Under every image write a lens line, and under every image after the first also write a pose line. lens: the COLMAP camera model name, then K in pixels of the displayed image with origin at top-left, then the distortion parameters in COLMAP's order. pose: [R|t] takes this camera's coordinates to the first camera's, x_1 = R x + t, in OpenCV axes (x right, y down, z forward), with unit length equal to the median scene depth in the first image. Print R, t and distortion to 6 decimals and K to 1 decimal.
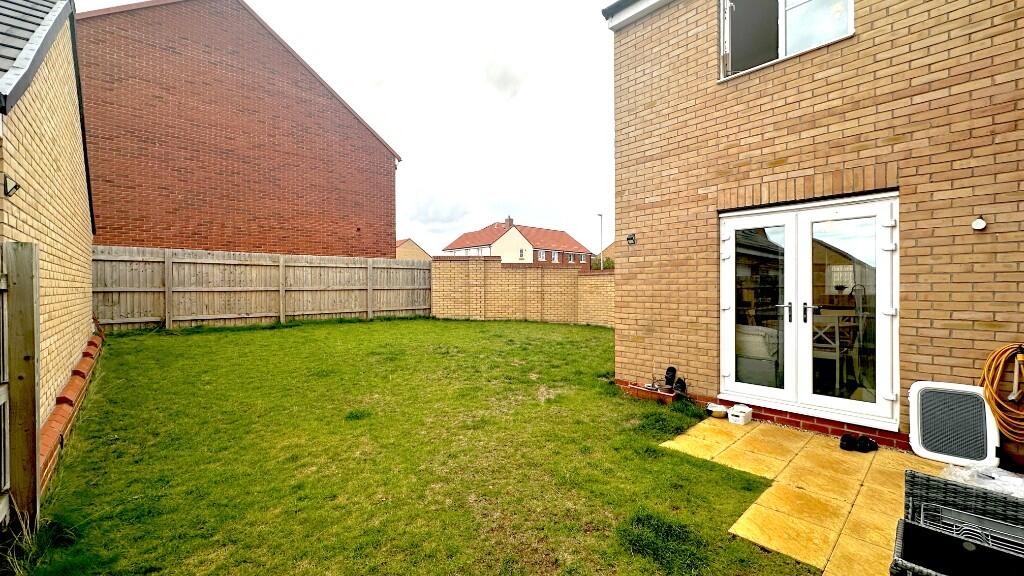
lens RADIAL K [[412.2, 0, 514.3], [0, 412.2, 285.4], [0, 0, 1]] dist [0.003535, -0.000213]
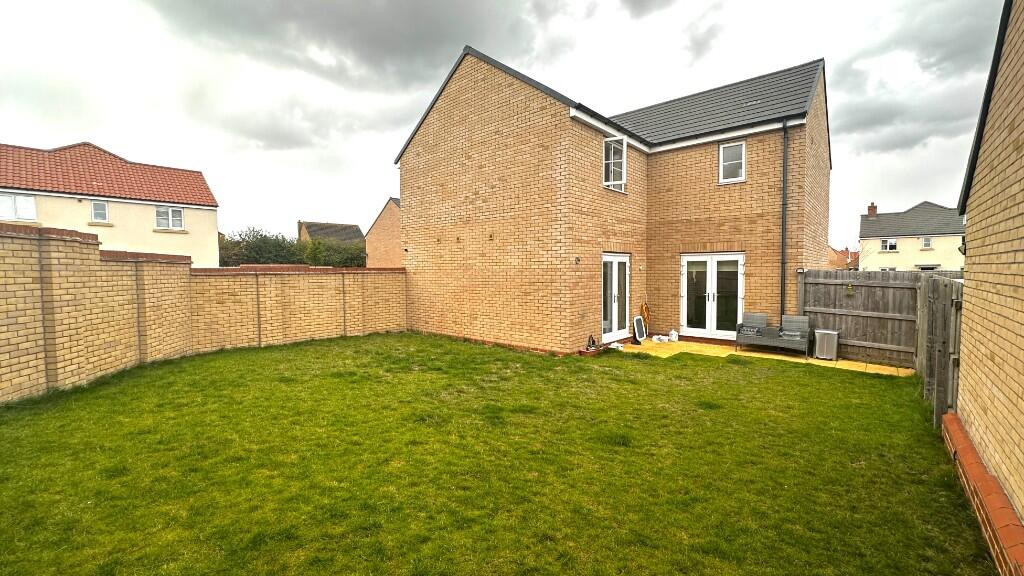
lens RADIAL K [[412.2, 0, 515.0], [0, 412.2, 288.4], [0, 0, 1]] dist [0.003535, -0.000213]
pose [[-0.090031, -0.034500, 0.995341, -1.339807], [0.005186, 0.999370, 0.035109, -0.066405], [-0.995925, 0.008323, -0.089795, 1.467660]]
